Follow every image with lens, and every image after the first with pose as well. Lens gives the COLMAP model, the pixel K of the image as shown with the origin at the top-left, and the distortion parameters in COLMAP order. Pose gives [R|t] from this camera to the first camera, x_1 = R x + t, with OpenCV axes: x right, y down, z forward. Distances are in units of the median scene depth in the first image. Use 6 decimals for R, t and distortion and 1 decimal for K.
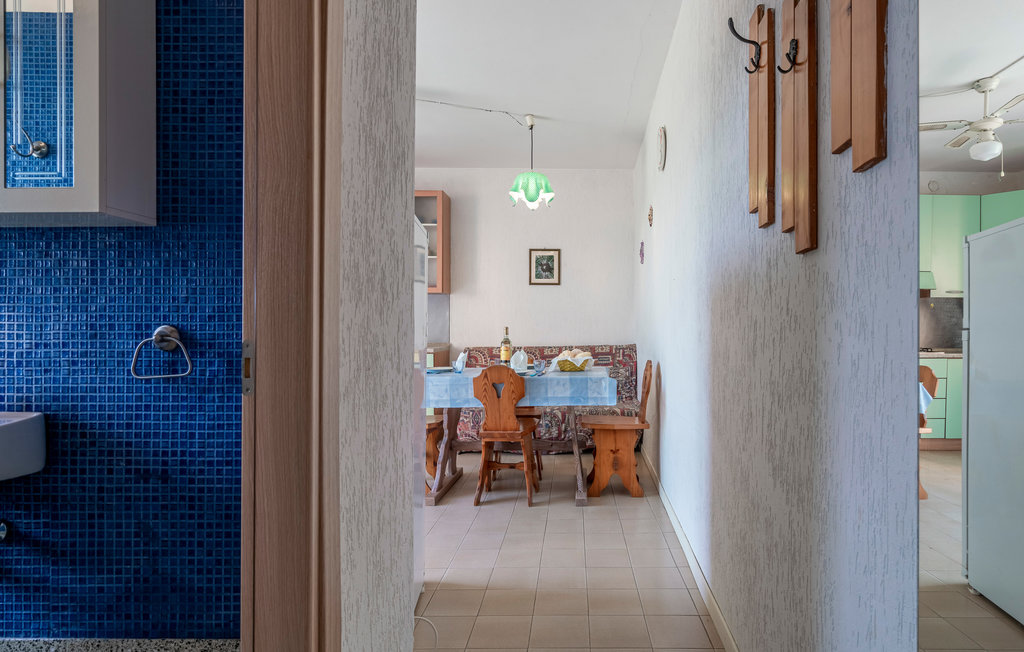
lens RADIAL K [[510.0, 0, 551.0], [0, 510.0, 331.7], [0, 0, 1]] dist [-0.001076, -0.000014]
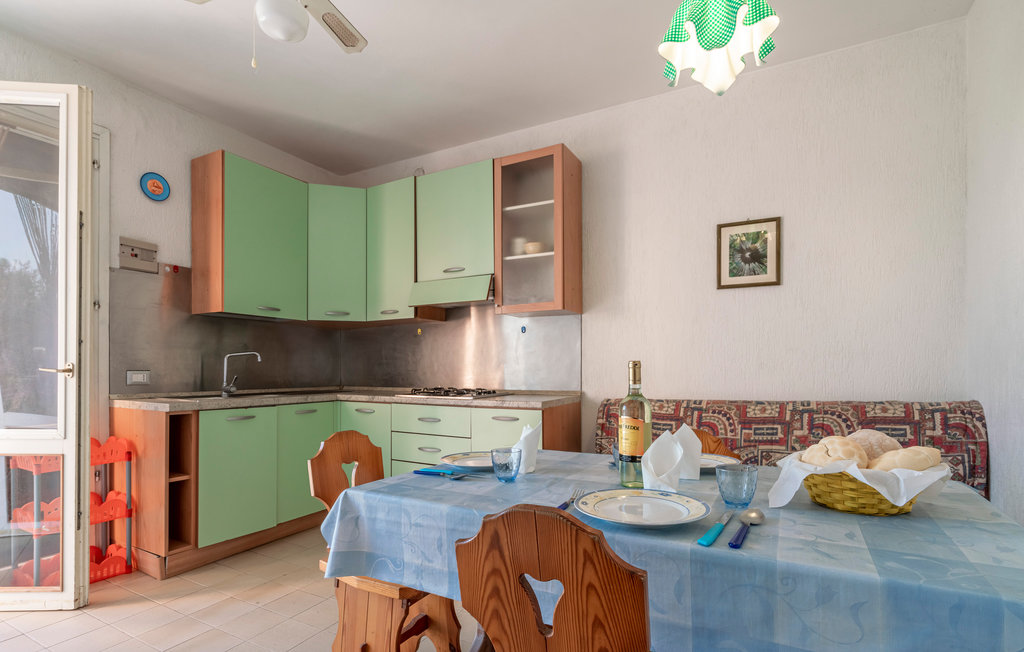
lens RADIAL K [[483.3, 0, 509.0], [0, 483.3, 373.1], [0, 0, 1]] dist [-0.000653, 0.000292]
pose [[0.893968, 0.000527, -0.448130, -0.009310], [0.000128, 0.999999, 0.001433, -0.000689], [0.448130, -0.001338, 0.893968, 0.425723]]
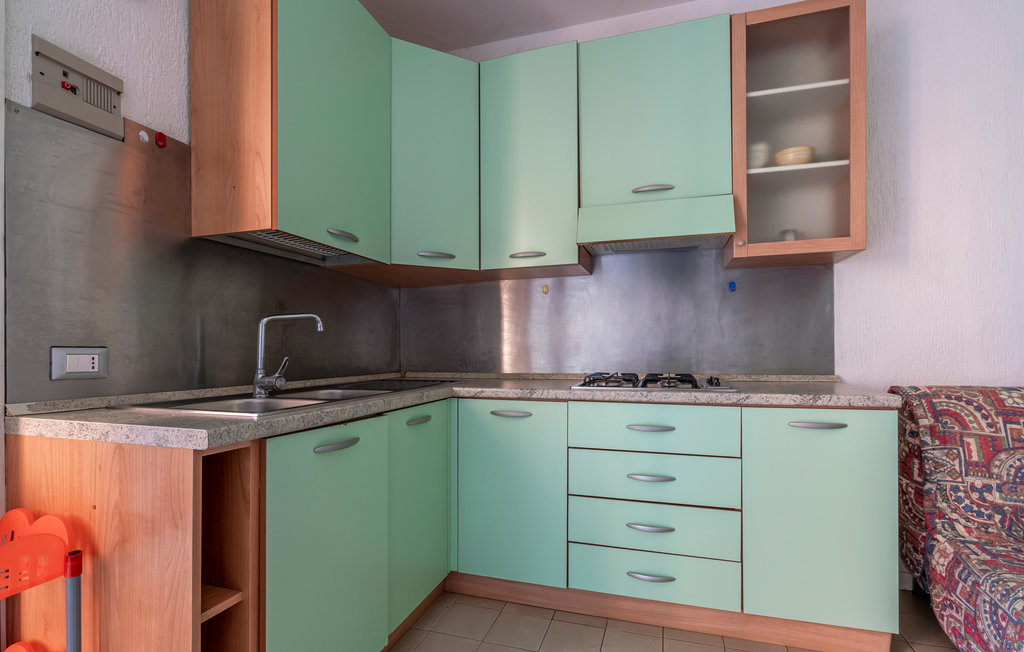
lens RADIAL K [[461.5, 0, 530.9], [0, 461.5, 350.1], [0, 0, 1]] dist [-0.001319, 0.000864]
pose [[0.968117, -0.007714, -0.250380, -0.356446], [0.006531, 0.999963, -0.005558, 0.001716], [0.250413, 0.003745, 0.968132, 0.560412]]
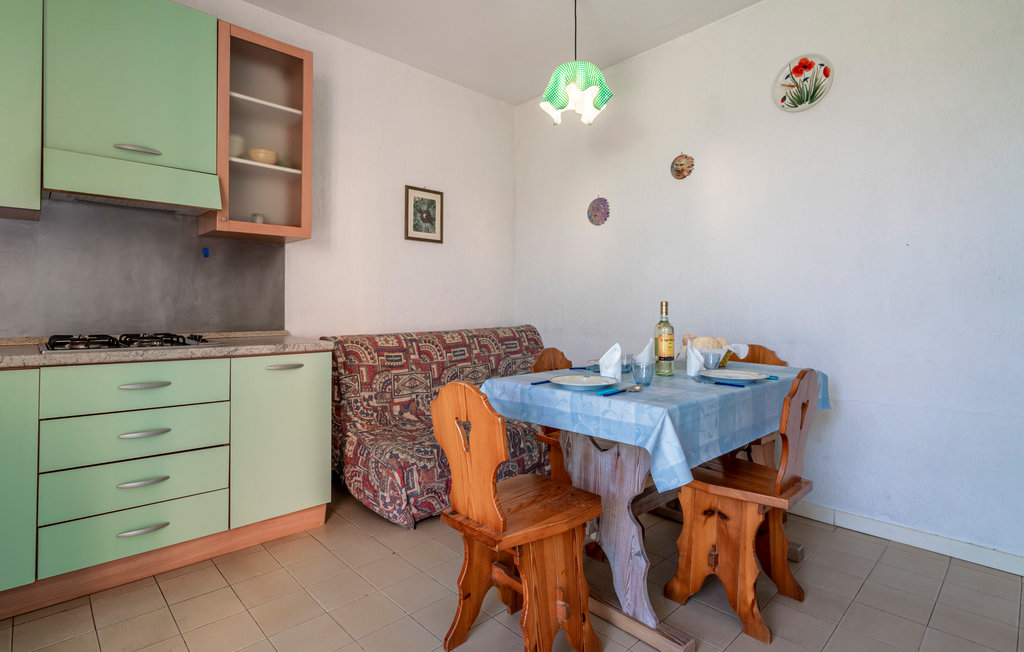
lens RADIAL K [[513.1, 0, 460.2], [0, 513.1, 302.3], [0, 0, 1]] dist [-0.000049, 0.000179]
pose [[0.737045, 0.008595, 0.675789, -0.442769], [0.001796, 0.999891, -0.014675, 0.000357], [-0.675841, 0.012030, 0.736949, 0.462299]]
